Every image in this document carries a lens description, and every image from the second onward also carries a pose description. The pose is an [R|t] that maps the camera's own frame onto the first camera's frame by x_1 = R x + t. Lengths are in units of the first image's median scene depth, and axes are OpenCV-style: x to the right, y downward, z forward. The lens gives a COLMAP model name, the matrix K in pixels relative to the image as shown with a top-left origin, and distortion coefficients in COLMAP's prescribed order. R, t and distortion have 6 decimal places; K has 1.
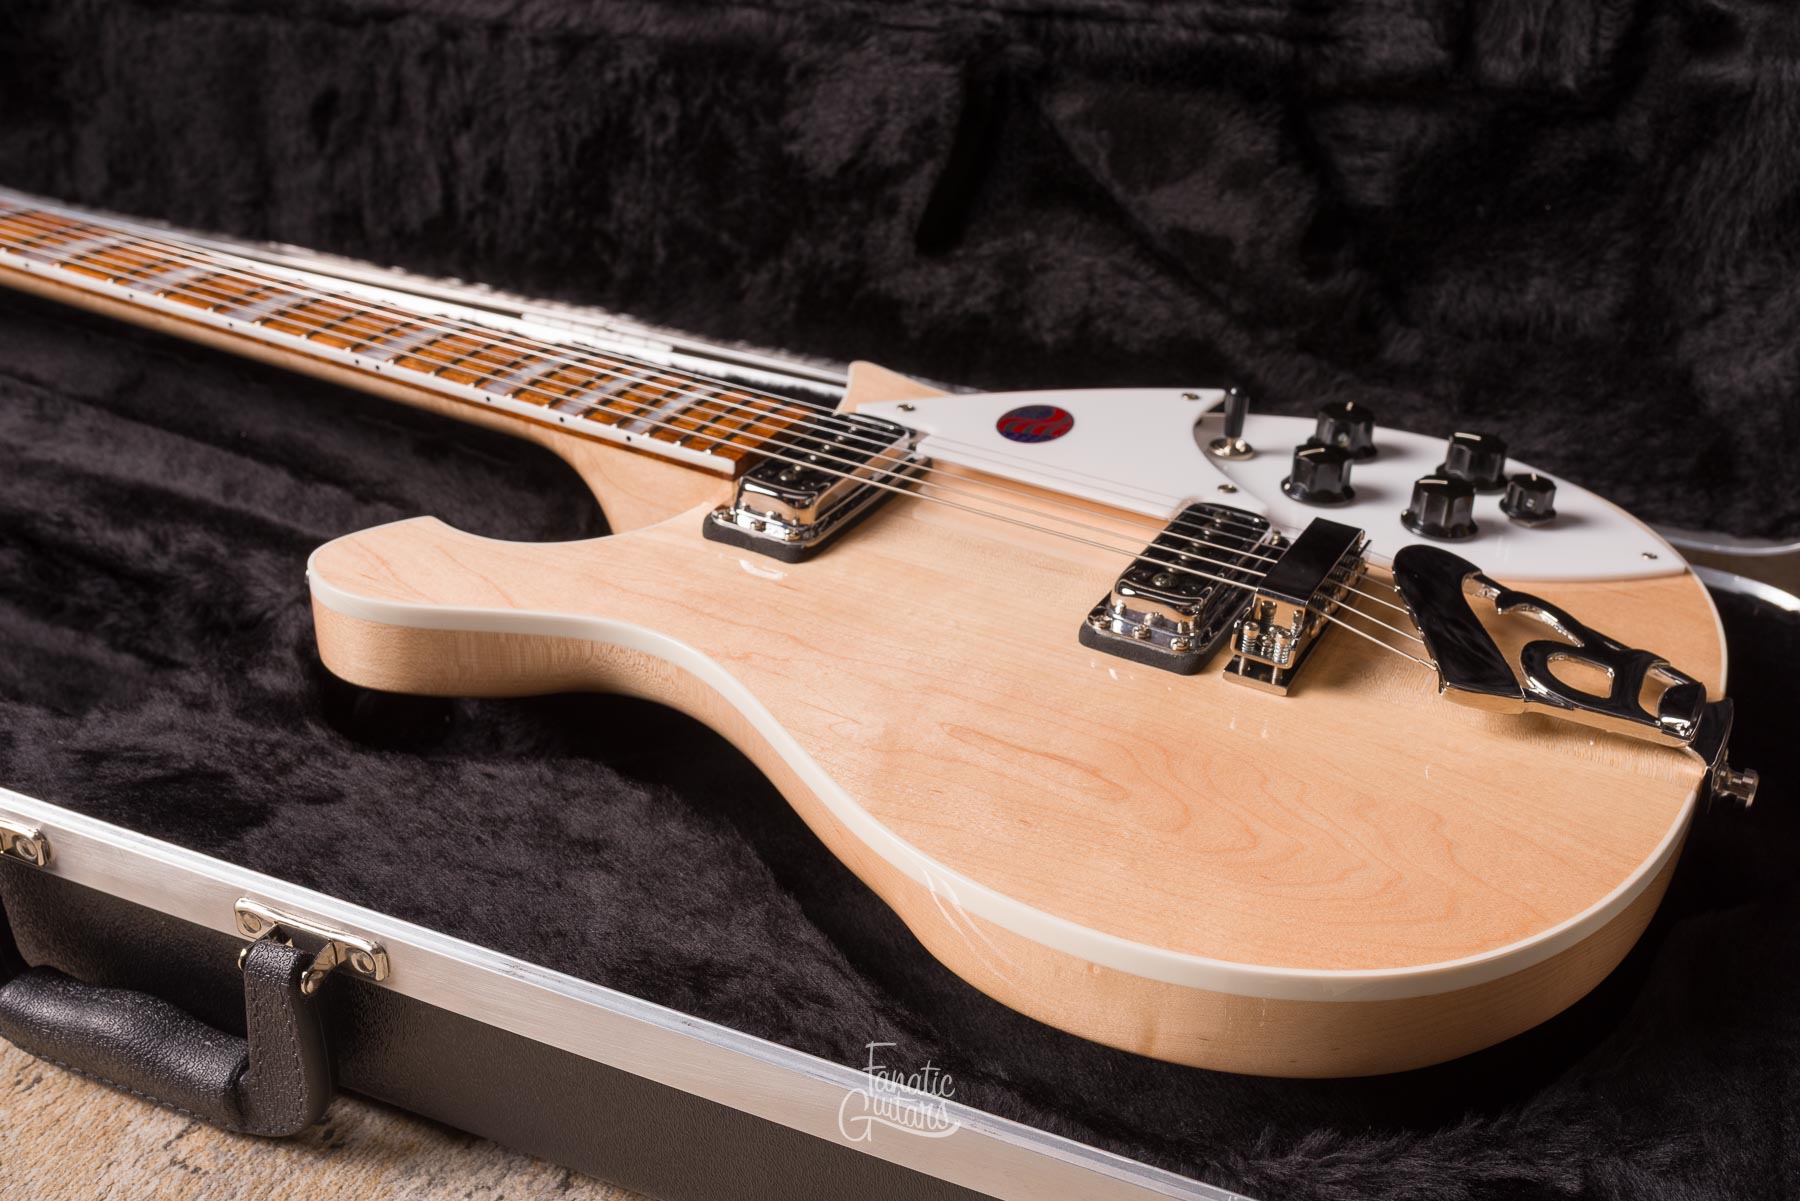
lens RADIAL K [[1951.5, 0, 995.0], [0, 1951.5, 598.1], [0, 0, 1]] dist [0.007181, -0.016350]
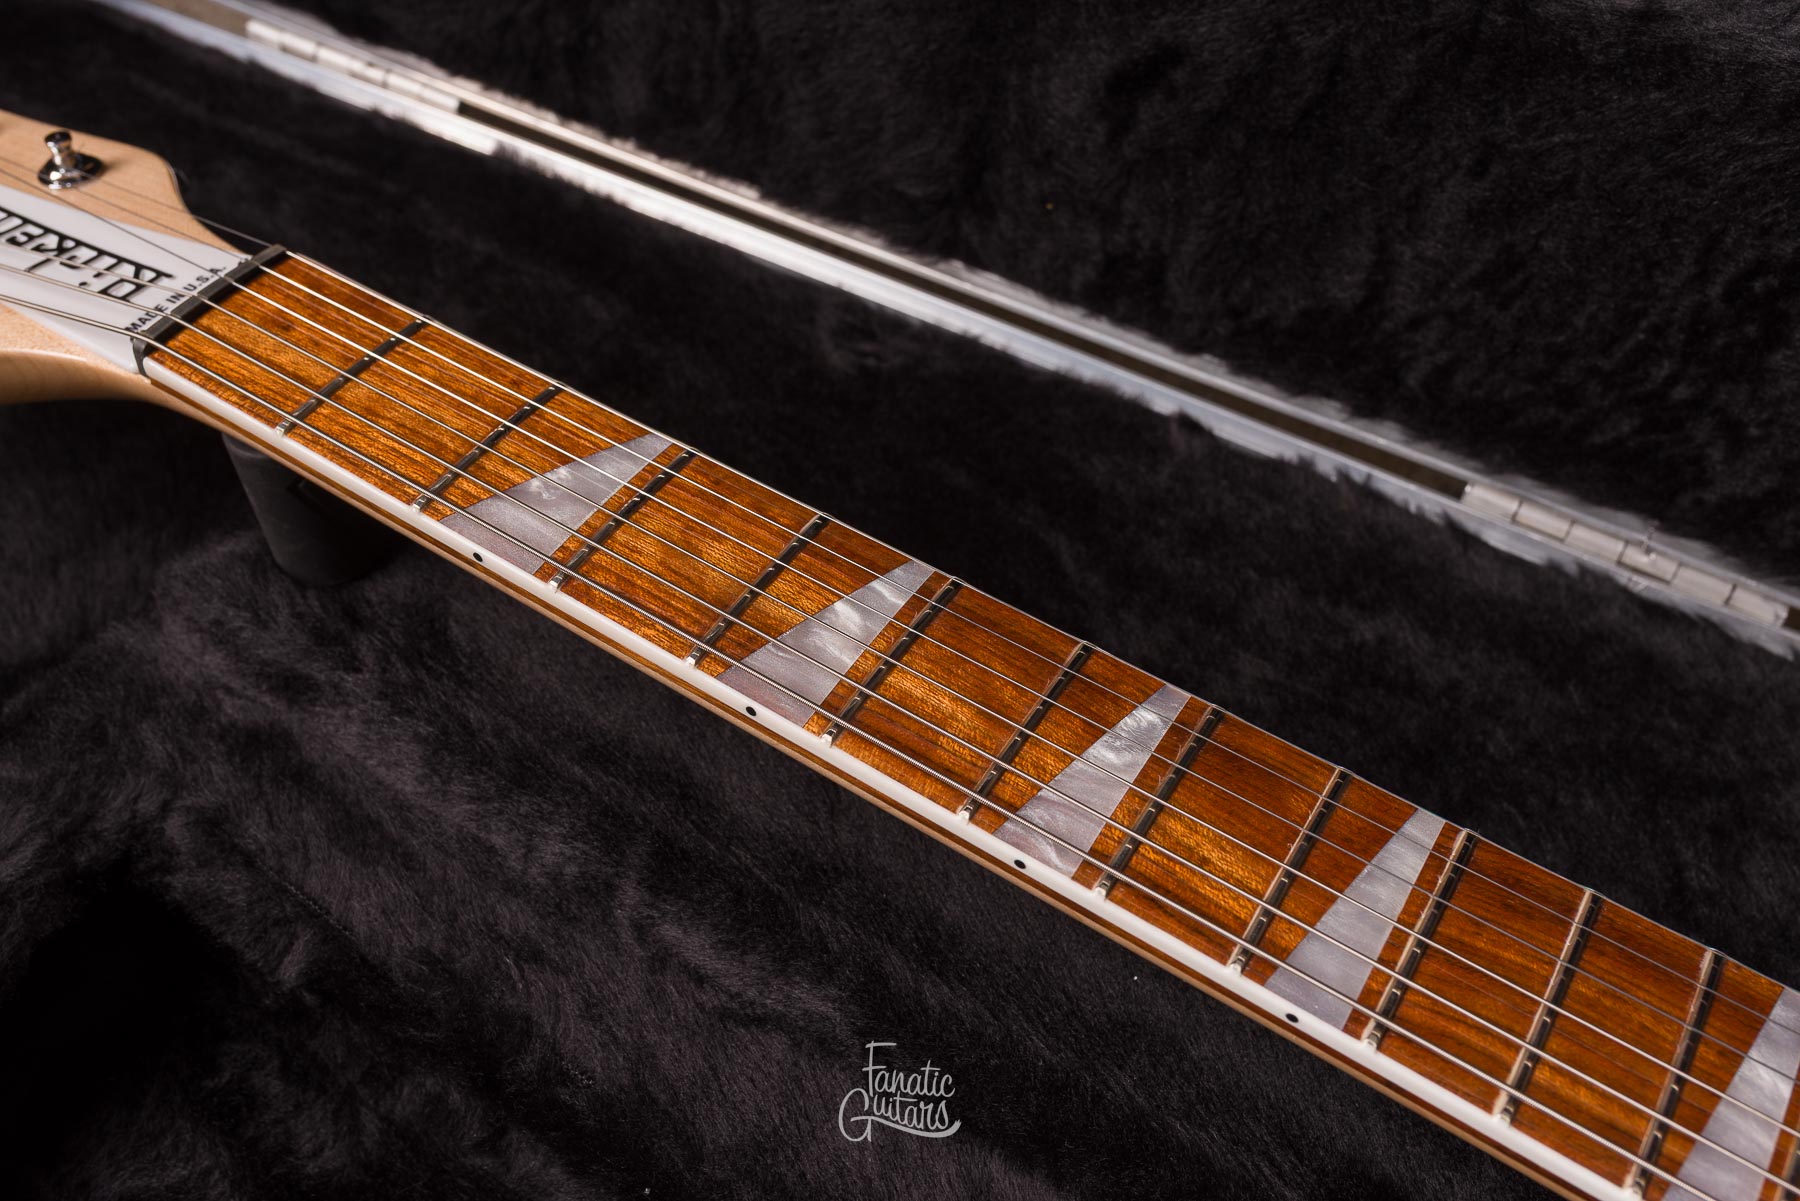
lens RADIAL K [[1804.6, 0, 900.0], [0, 1804.6, 600.5], [0, 0, 1]] dist [-0.001341, 0.009241]
pose [[0.994428, 0.076326, -0.072718, -0.420139], [-0.045528, 0.933080, 0.356777, -0.335146], [0.095083, -0.351478, 0.931355, 0.604063]]
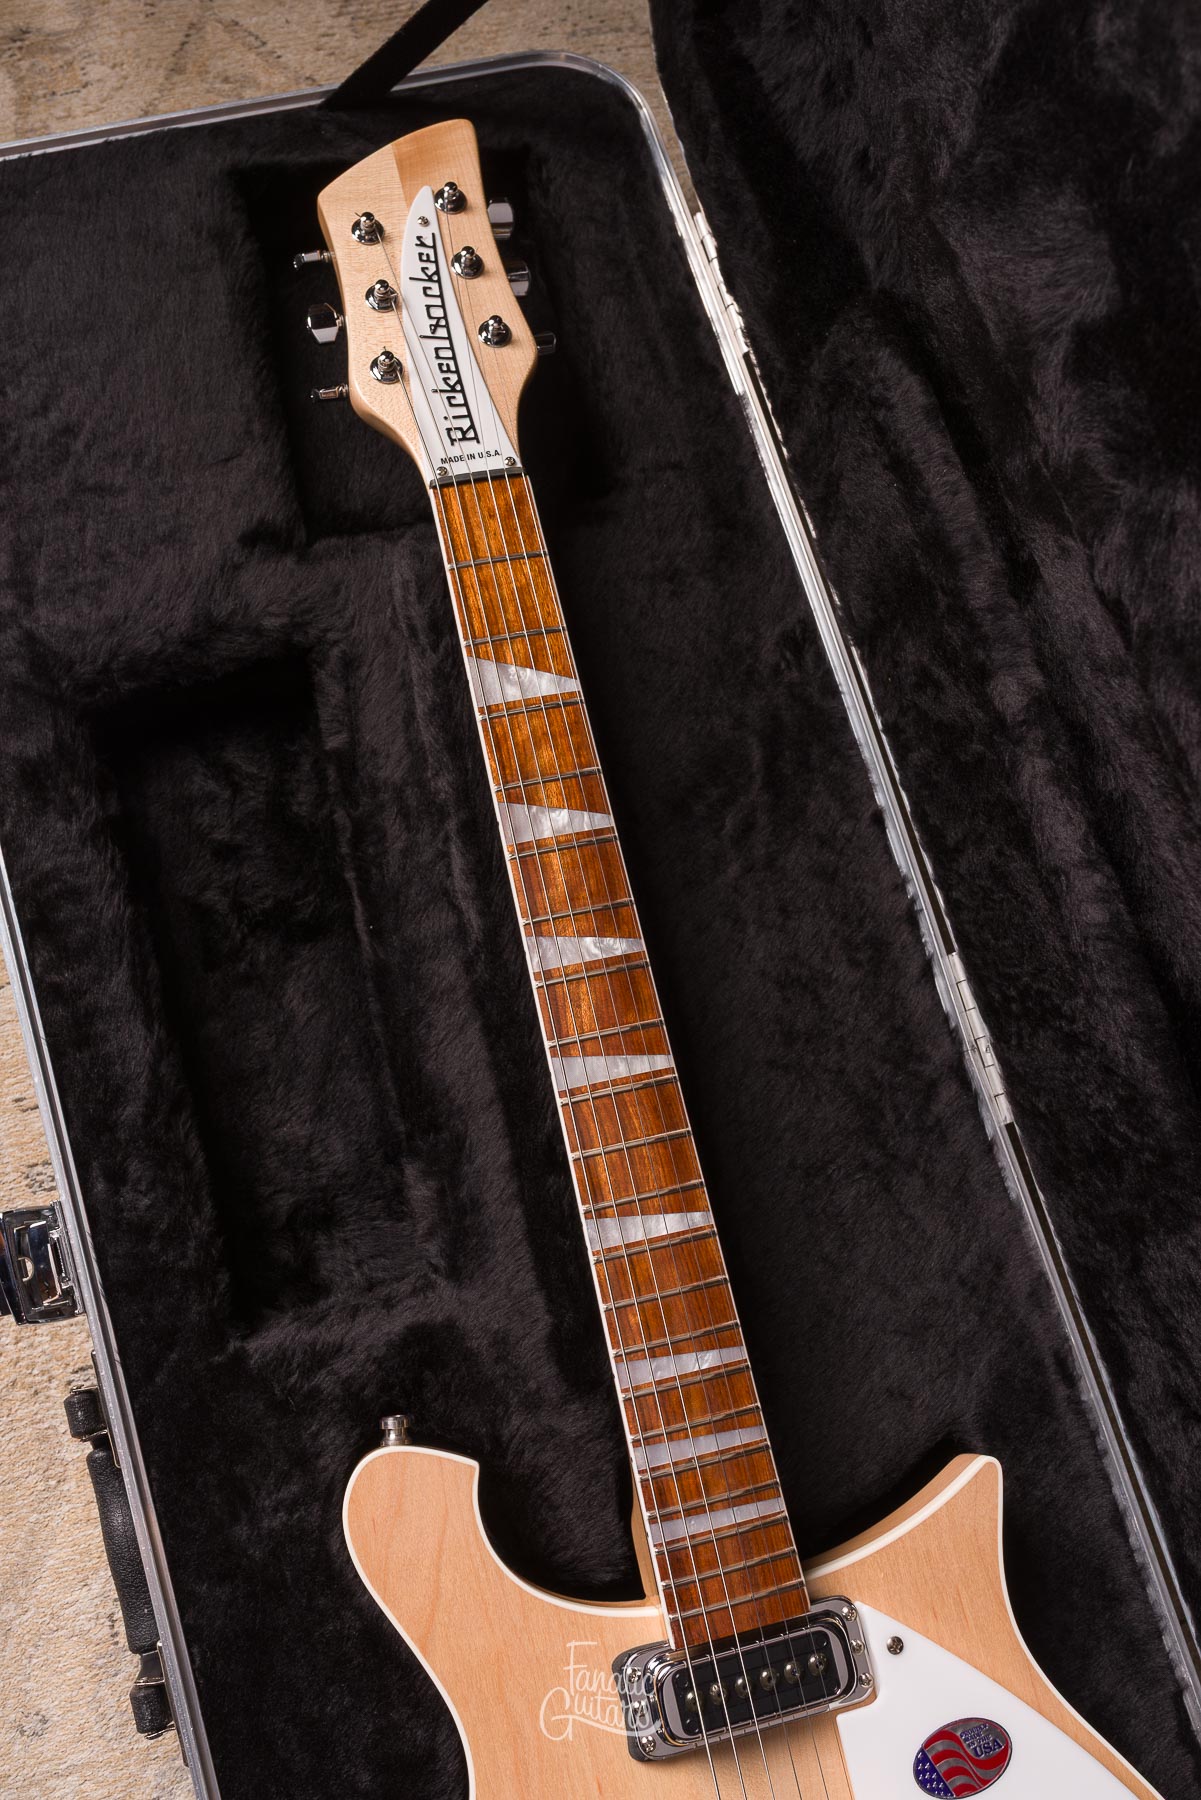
lens RADIAL K [[1742.7, 0, 600.5], [0, 1742.7, 900.0], [0, 0, 1]] dist [-0.002919, 0.002793]
pose [[0.625347, 0.760128, -0.176481, -0.256549], [-0.437025, 0.528509, 0.727796, -0.831841], [0.646490, -0.377998, 0.662697, 0.385840]]
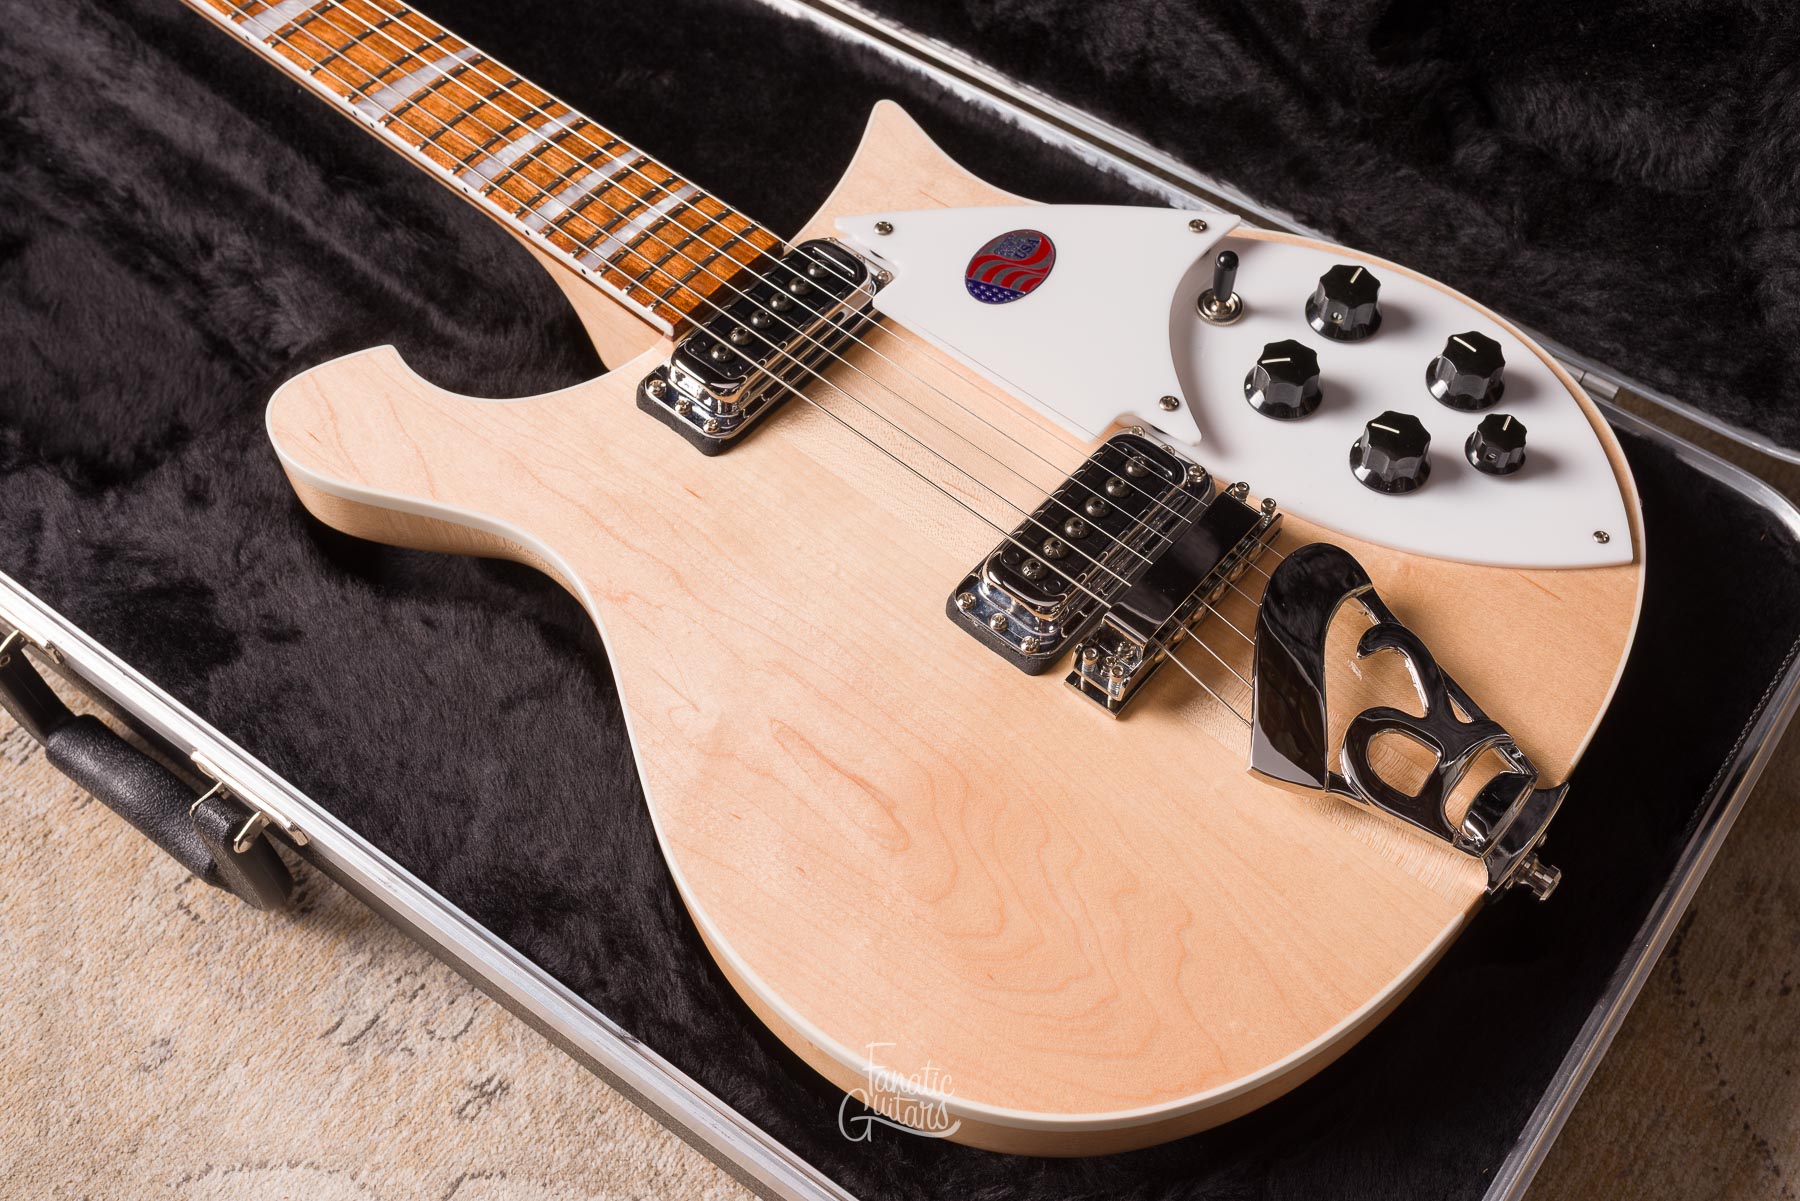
lens RADIAL K [[1962.6, 0, 1009.8], [0, 1962.6, 598.7], [0, 0, 1]] dist [0.002290, -0.004991]
pose [[0.972461, 0.167255, -0.162314, 0.182887], [-0.075666, 0.885267, 0.458886, -0.347201], [0.220442, -0.433967, 0.873543, 0.078620]]
